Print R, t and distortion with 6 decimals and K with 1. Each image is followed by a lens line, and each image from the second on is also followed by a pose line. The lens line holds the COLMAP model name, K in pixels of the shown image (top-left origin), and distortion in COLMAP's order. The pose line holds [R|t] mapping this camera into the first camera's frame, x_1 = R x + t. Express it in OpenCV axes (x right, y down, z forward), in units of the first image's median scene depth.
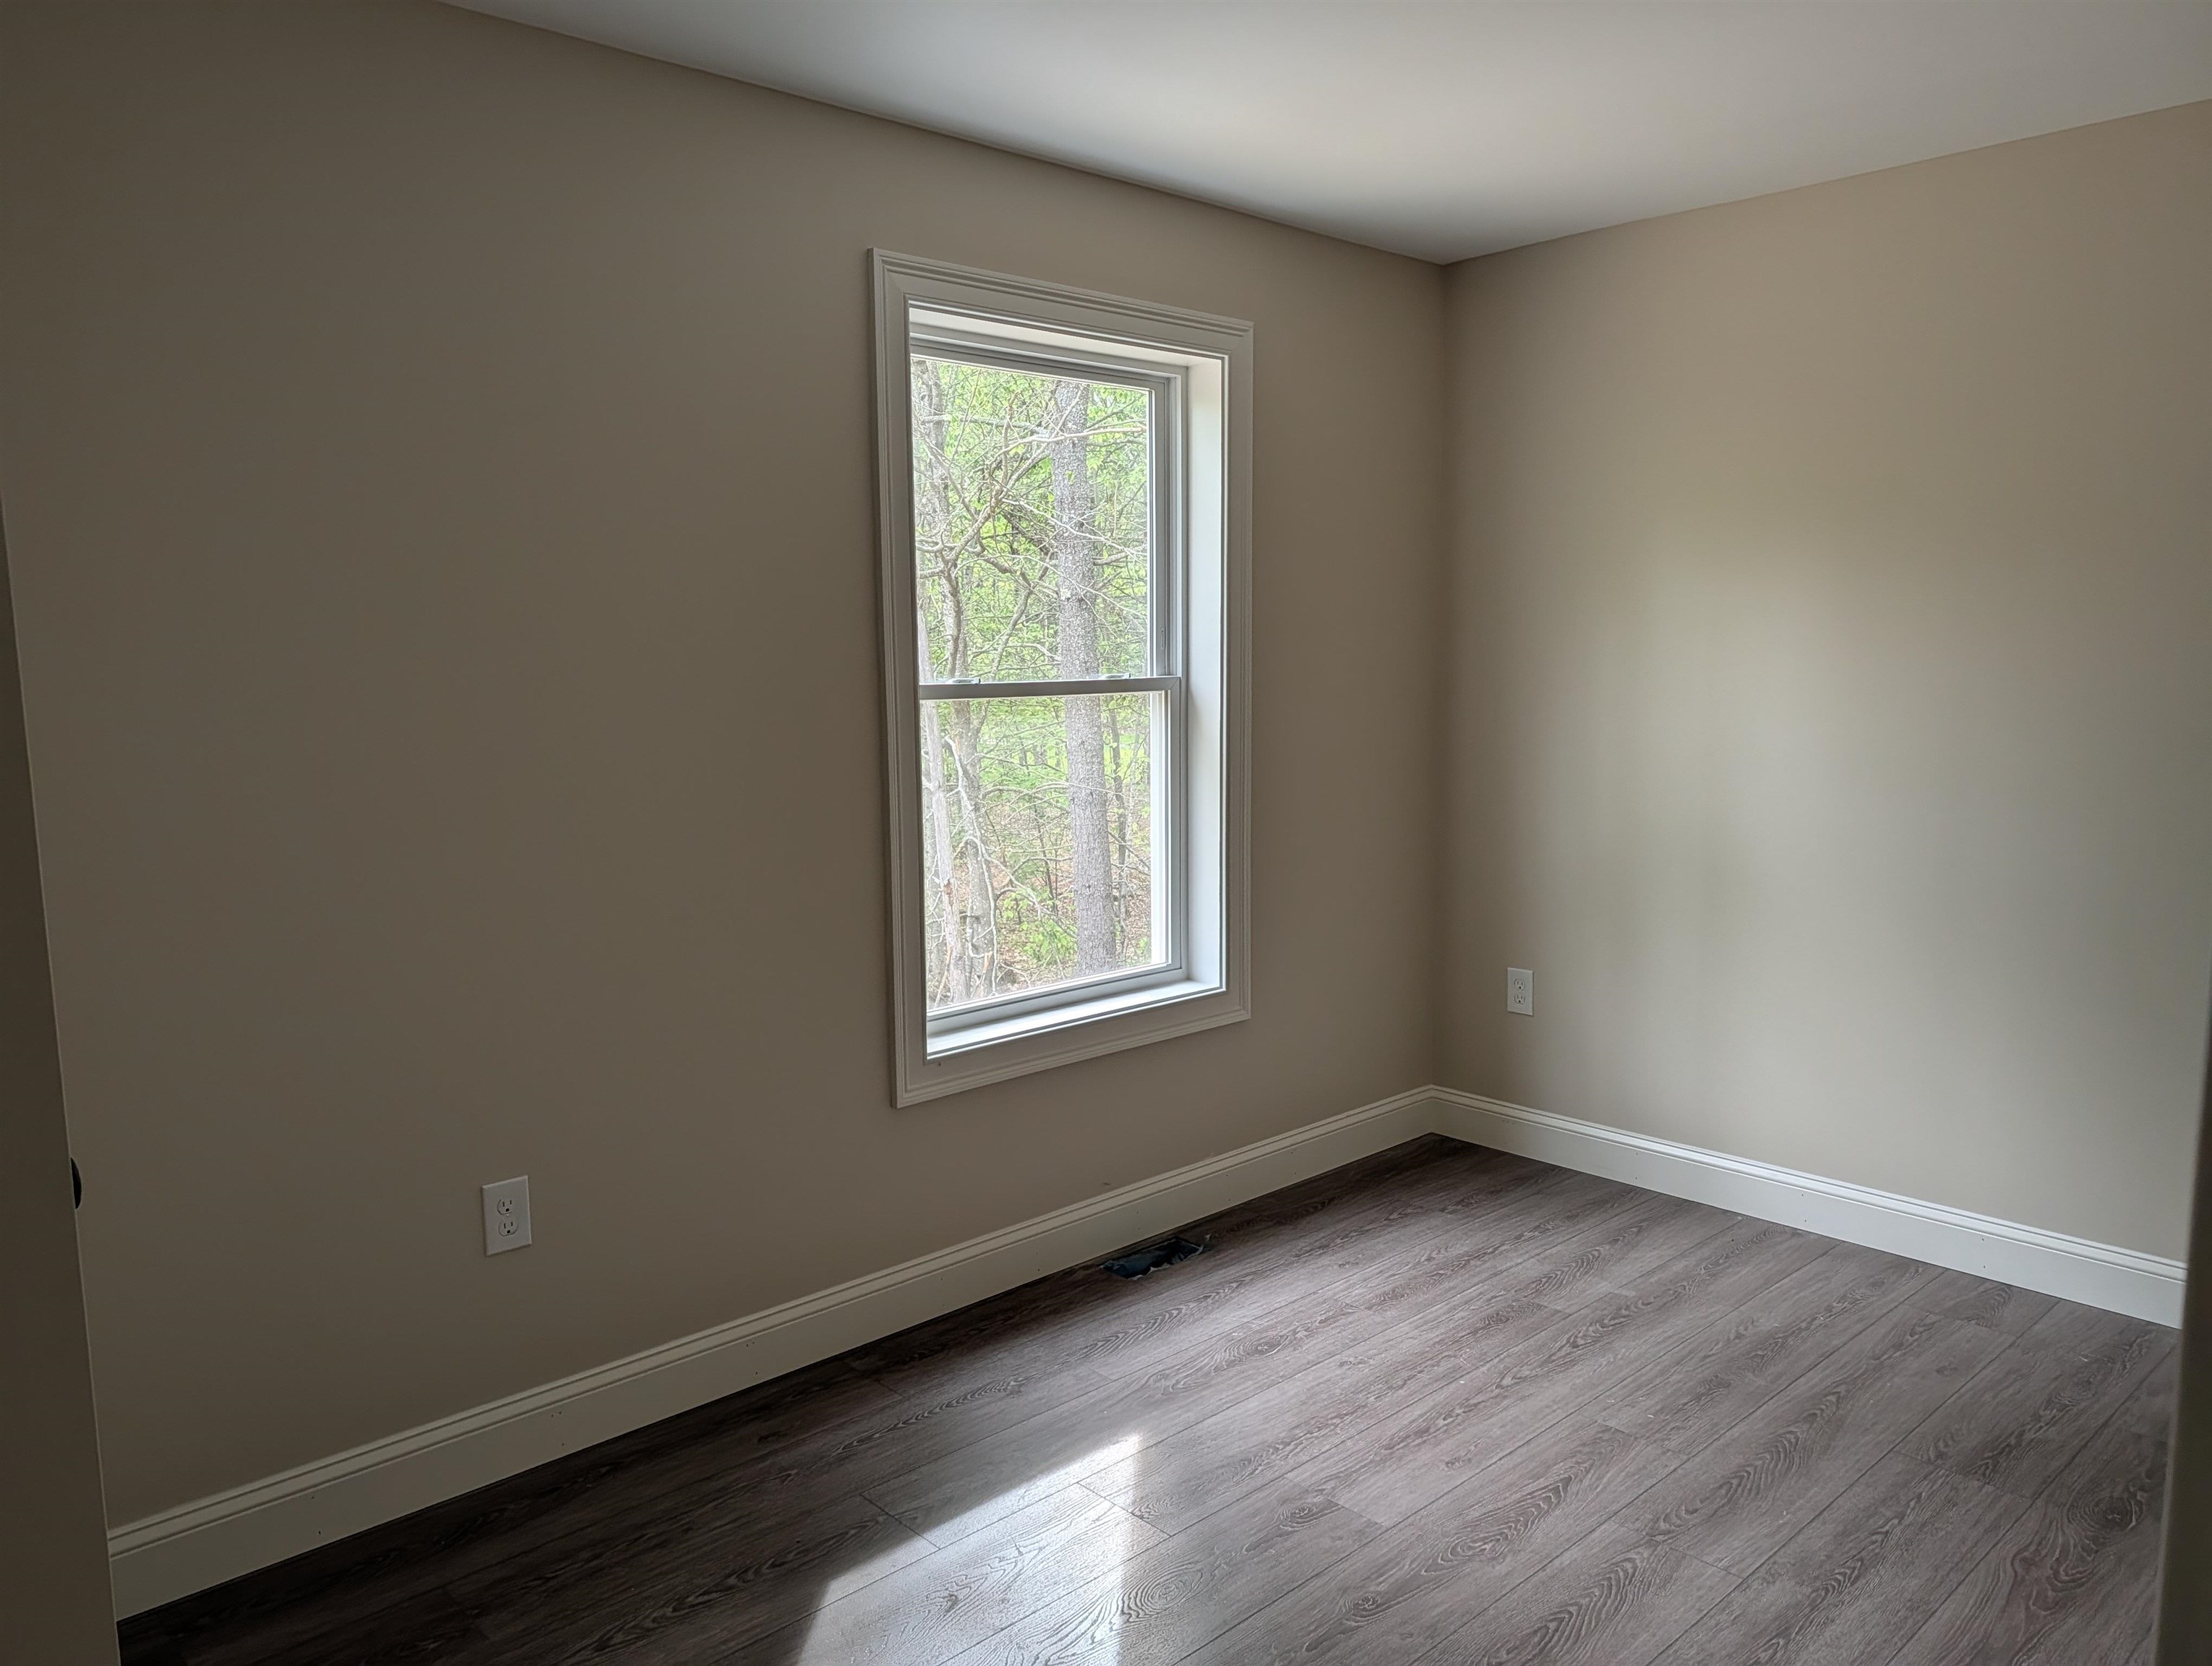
lens RADIAL K [[1578.6, 0, 1092.5], [0, 1578.6, 831.7], [0, 0, 1]] dist [0.036958, -0.032249]
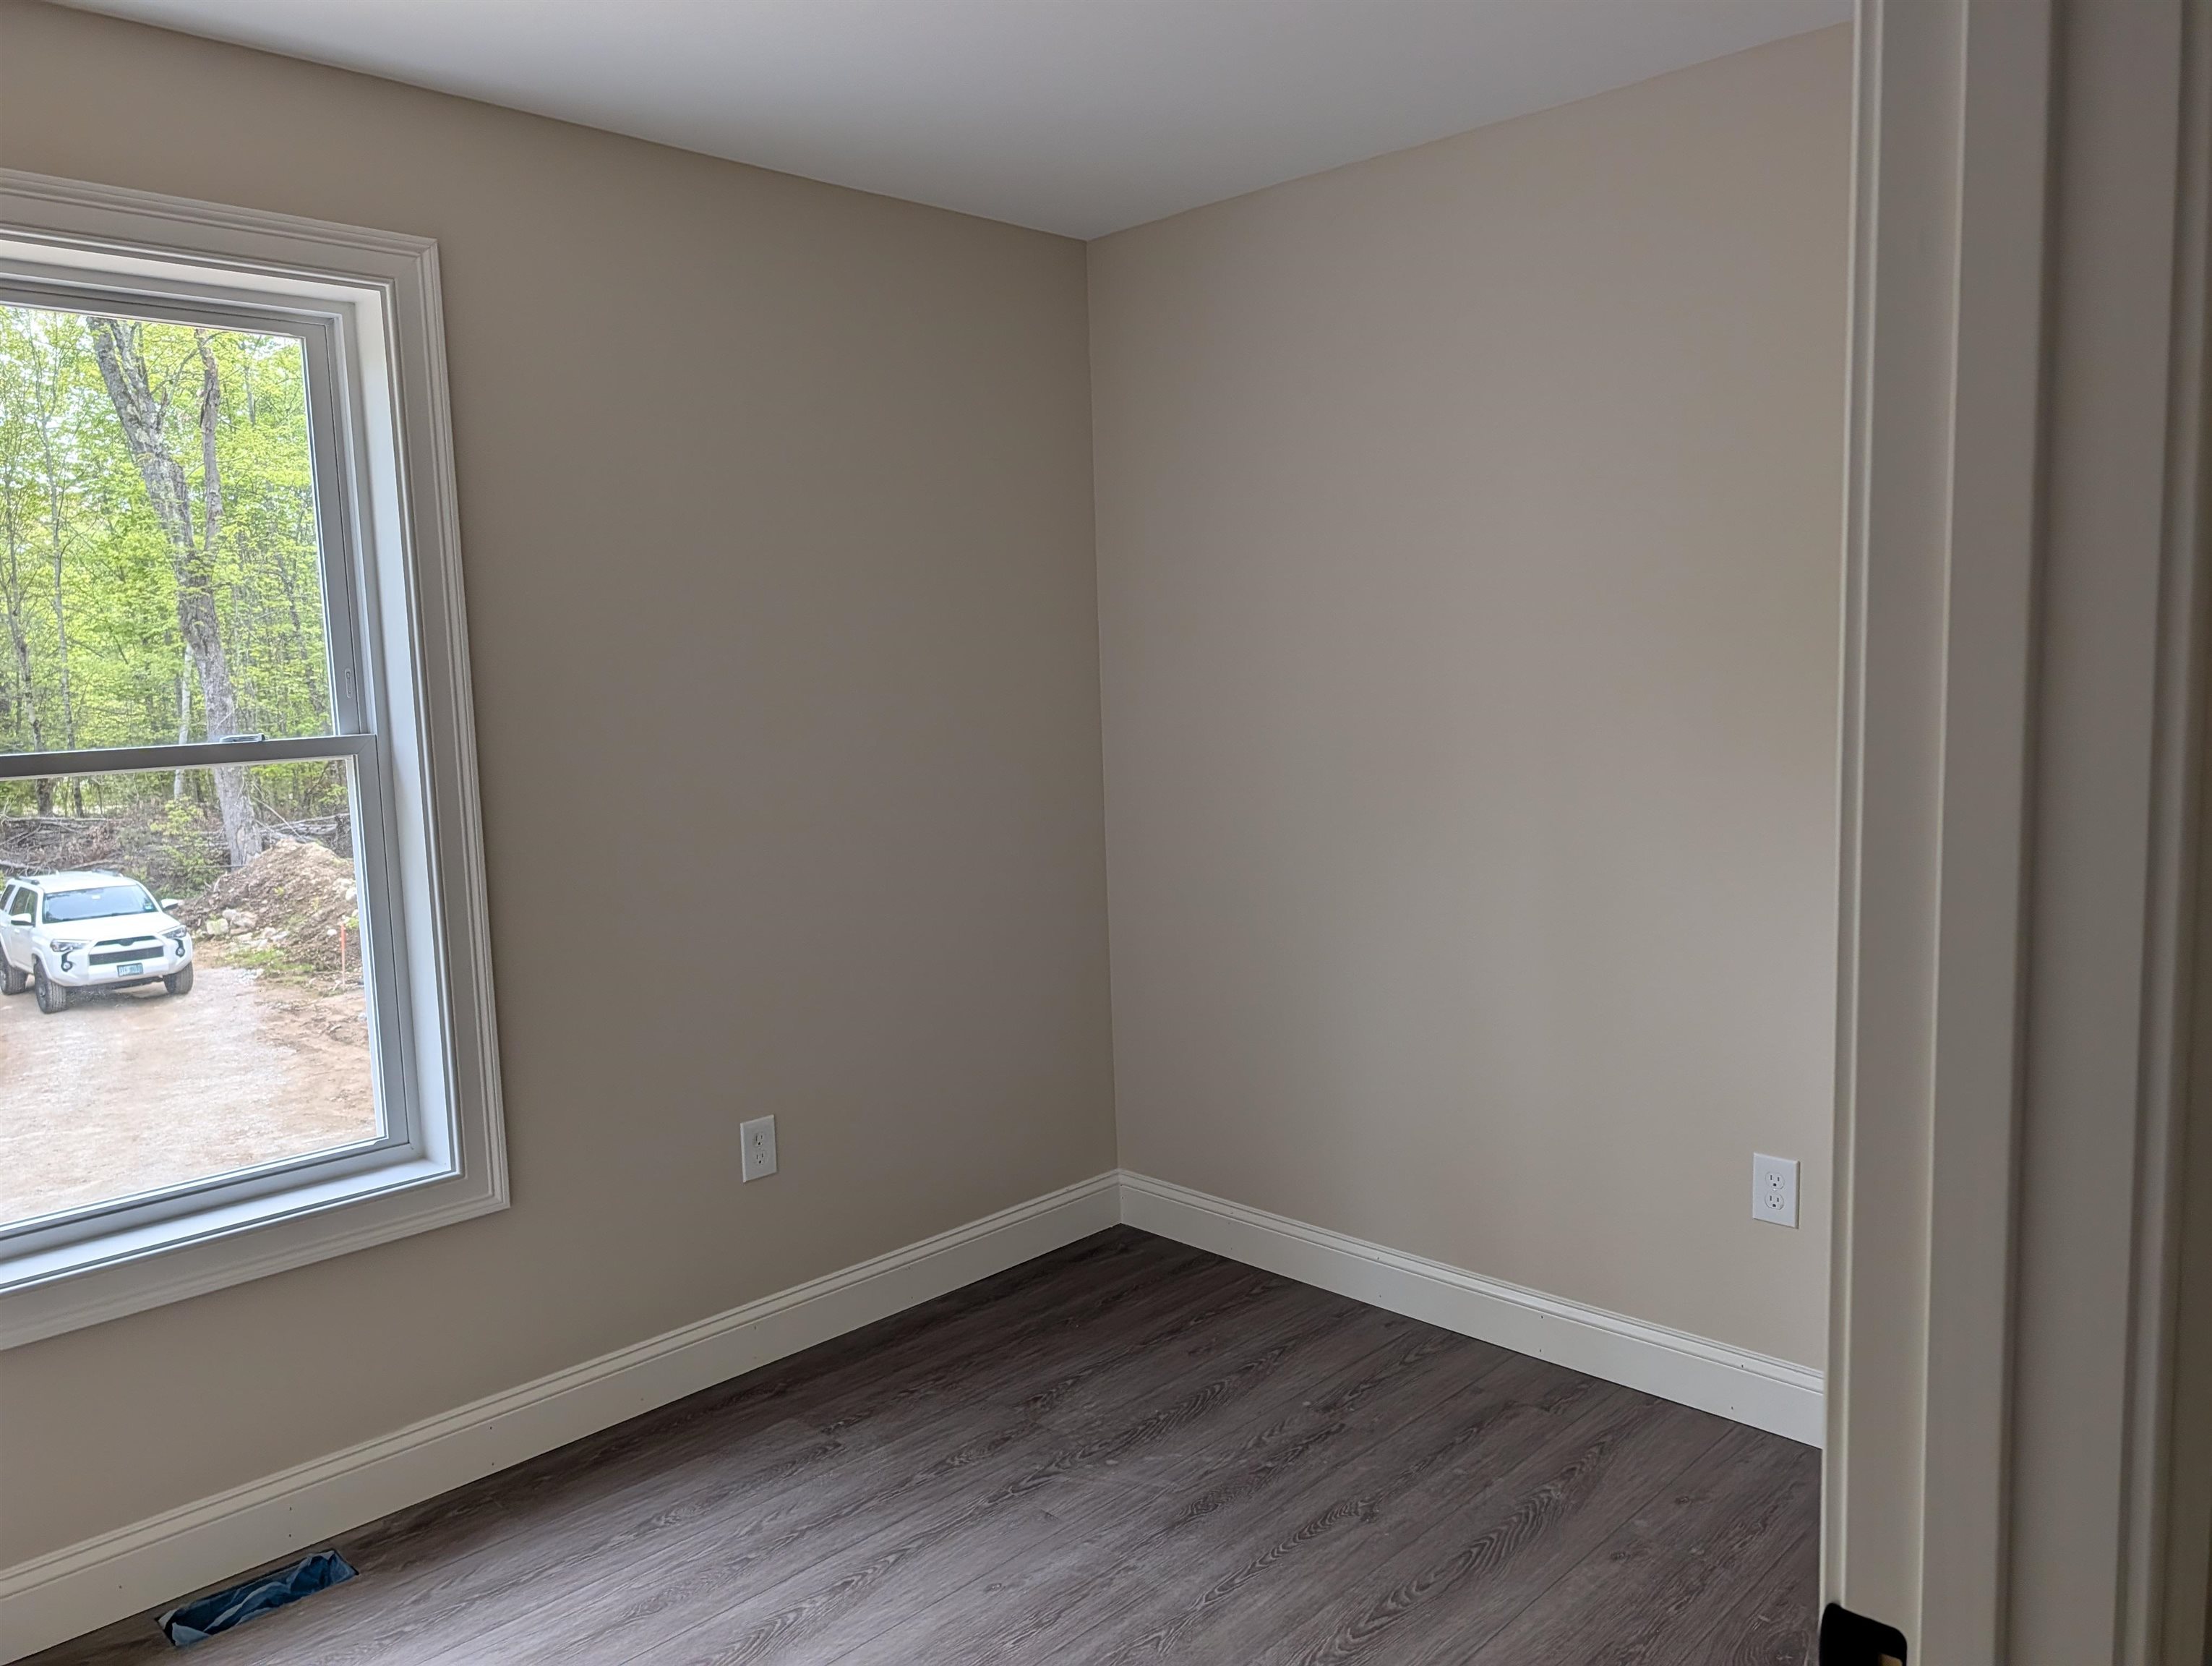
lens RADIAL K [[1592.2, 0, 1111.3], [0, 1592.2, 812.2], [0, 0, 1]] dist [-0.142691, 0.132898]
pose [[0.996335, -0.030000, 0.080099, 0.326846], [0.031648, 0.999311, -0.019390, -0.039427], [-0.079462, 0.021854, 0.996598, 0.280557]]
